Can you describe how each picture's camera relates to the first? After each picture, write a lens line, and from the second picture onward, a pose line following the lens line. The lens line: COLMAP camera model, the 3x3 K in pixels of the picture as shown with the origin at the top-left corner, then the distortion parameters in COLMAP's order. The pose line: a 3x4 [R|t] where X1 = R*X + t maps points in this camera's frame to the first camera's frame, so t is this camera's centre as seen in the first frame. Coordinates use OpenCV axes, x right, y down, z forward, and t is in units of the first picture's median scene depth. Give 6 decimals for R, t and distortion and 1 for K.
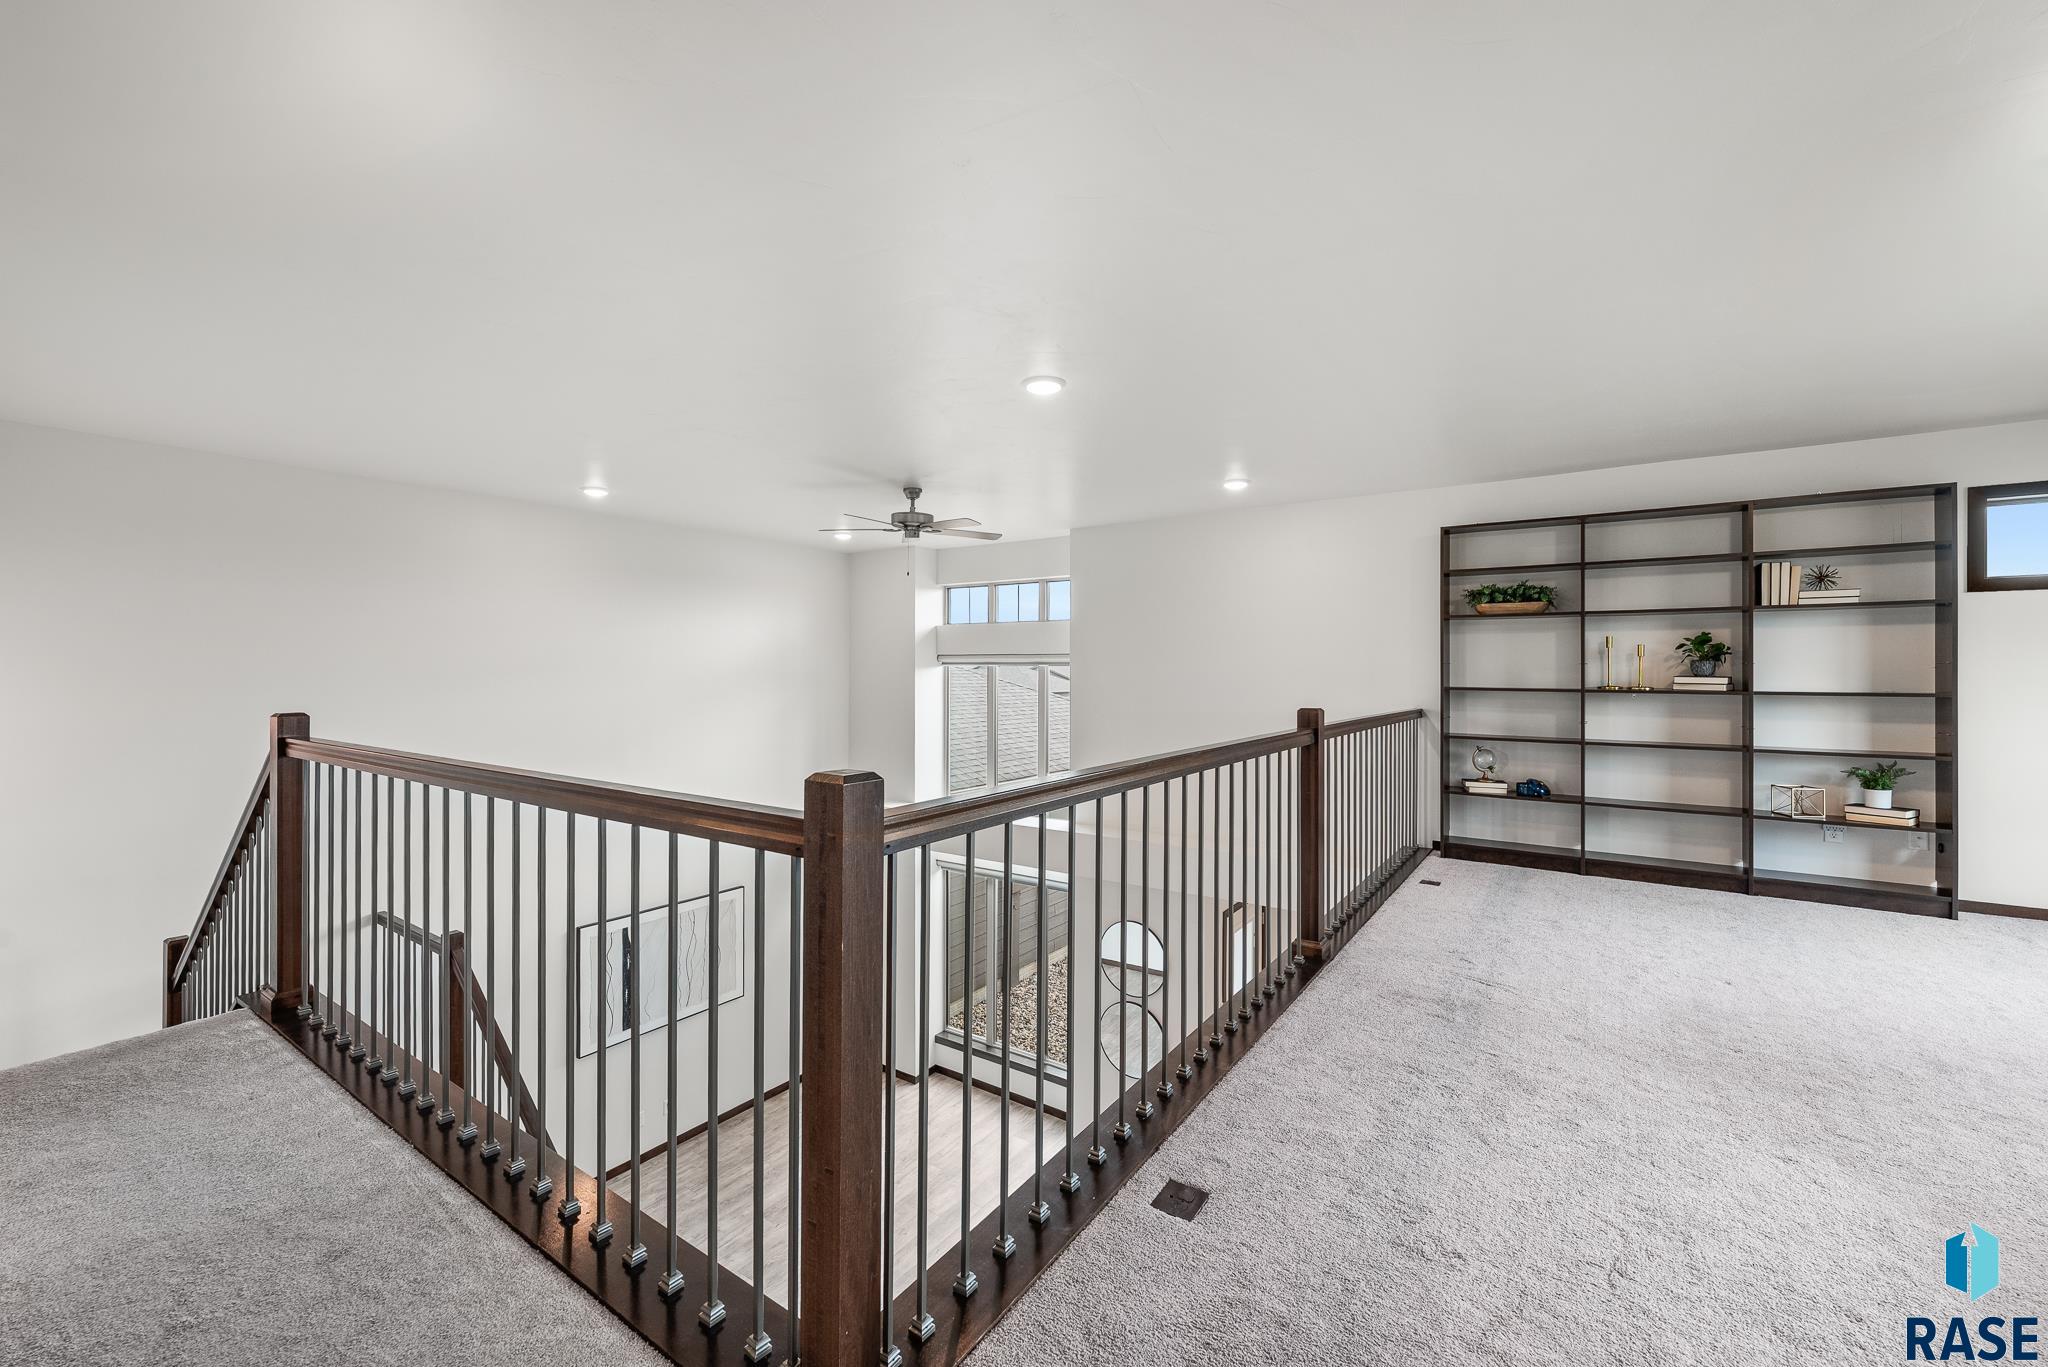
lens RADIAL K [[816.6, 0, 1014.0], [0, 816.6, 669.6], [0, 0, 1]] dist [-0.002353, -0.000301]
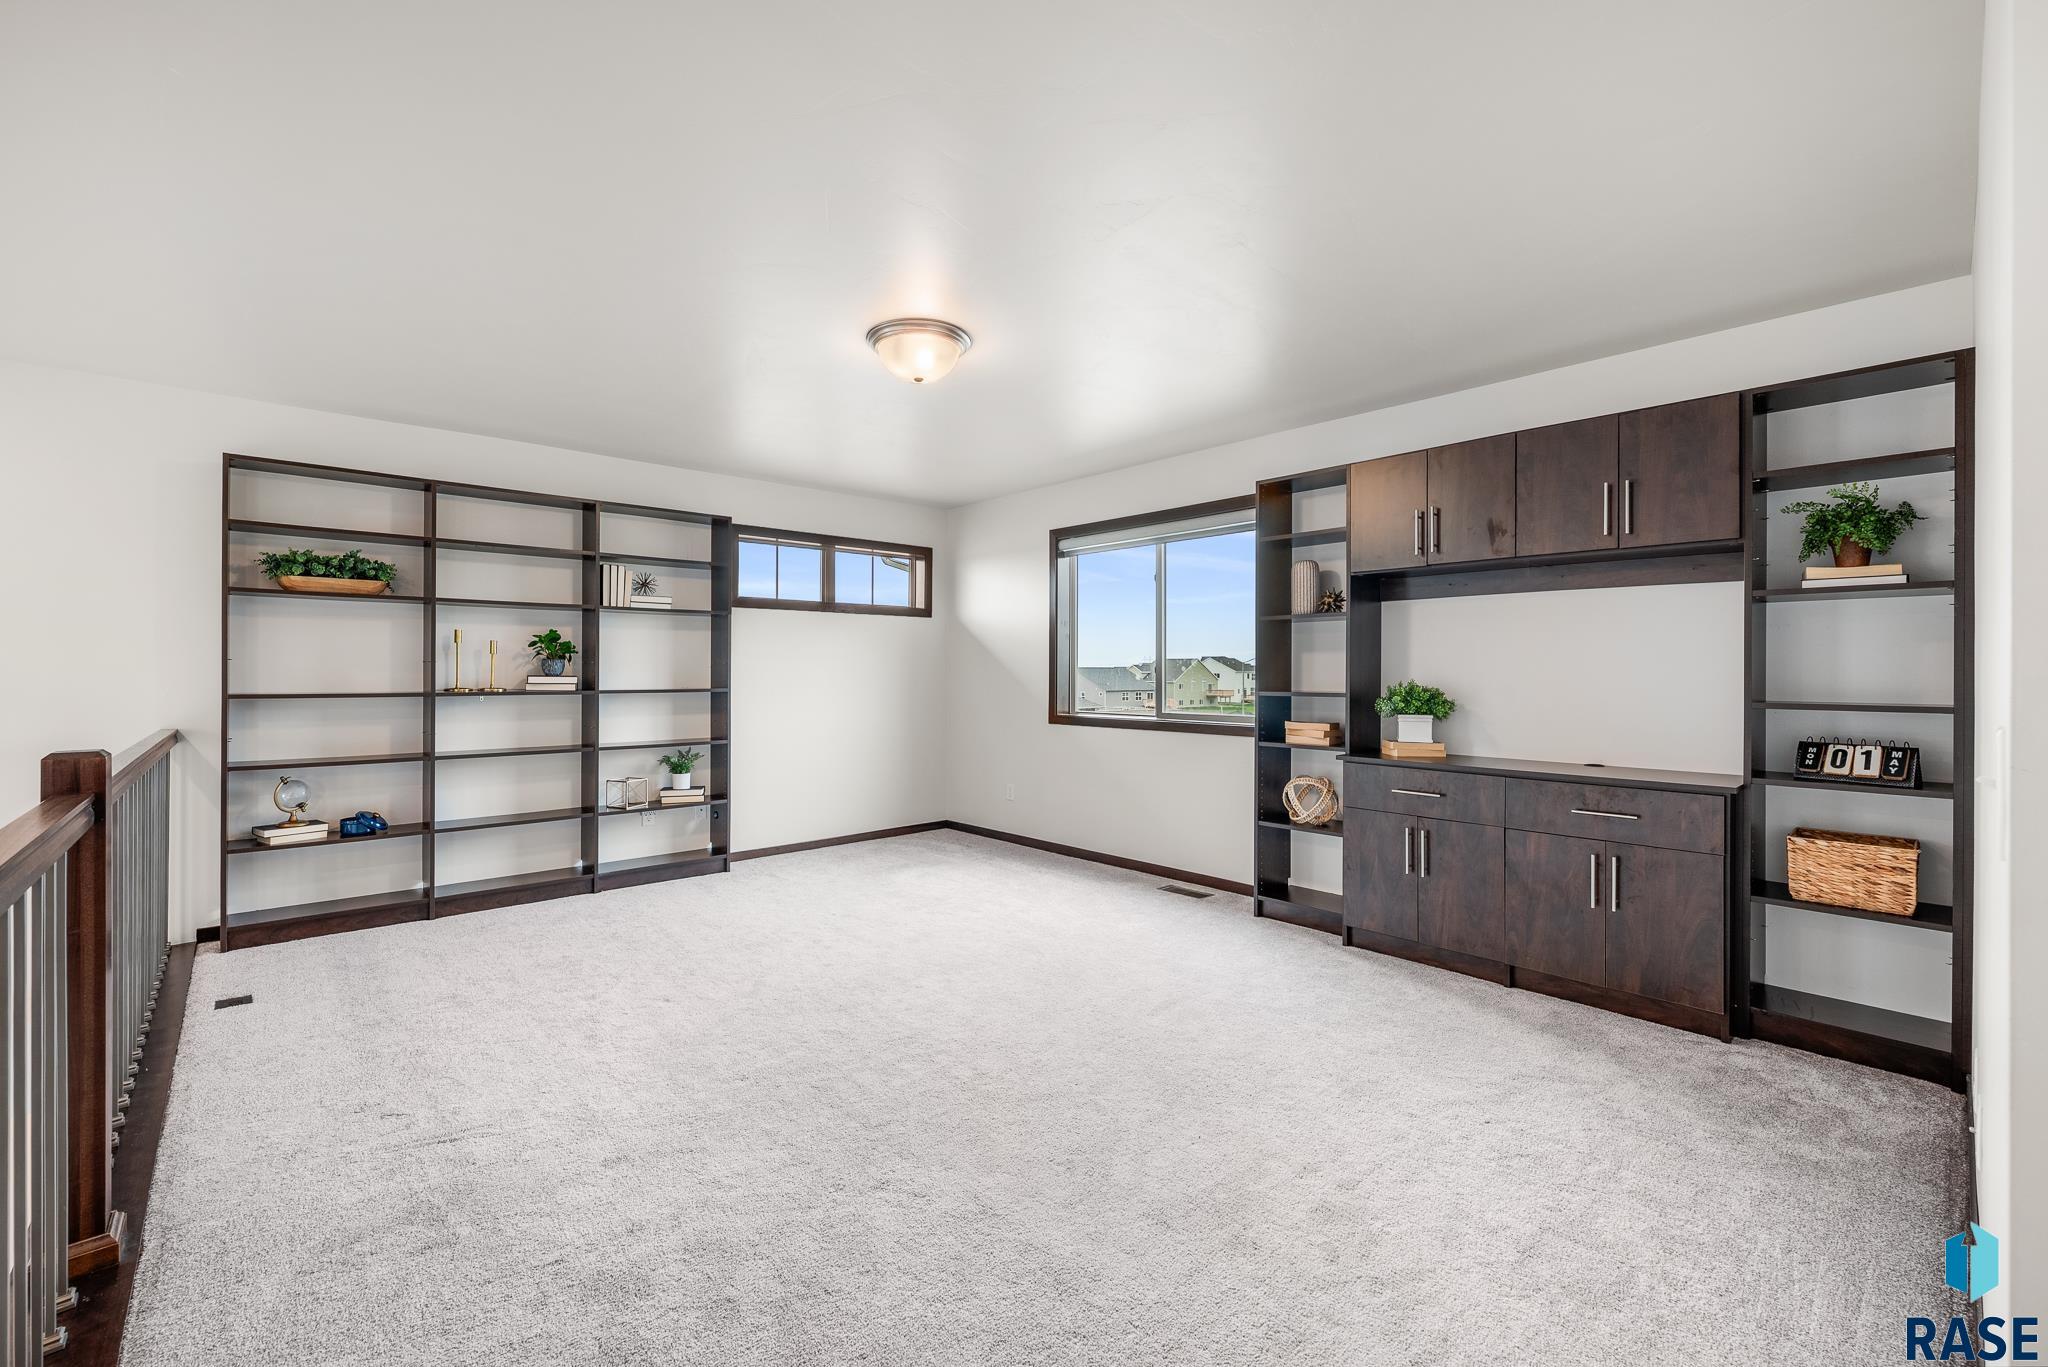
lens RADIAL K [[850.6, 0, 1019.5], [0, 850.6, 670.5], [0, 0, 1]] dist [-0.001609, -0.000144]
pose [[0.236962, -0.002265, 0.971516, 0.008453], [-0.001409, 0.999995, 0.002675, -0.001307], [-0.971518, -0.002002, 0.236958, 0.229641]]
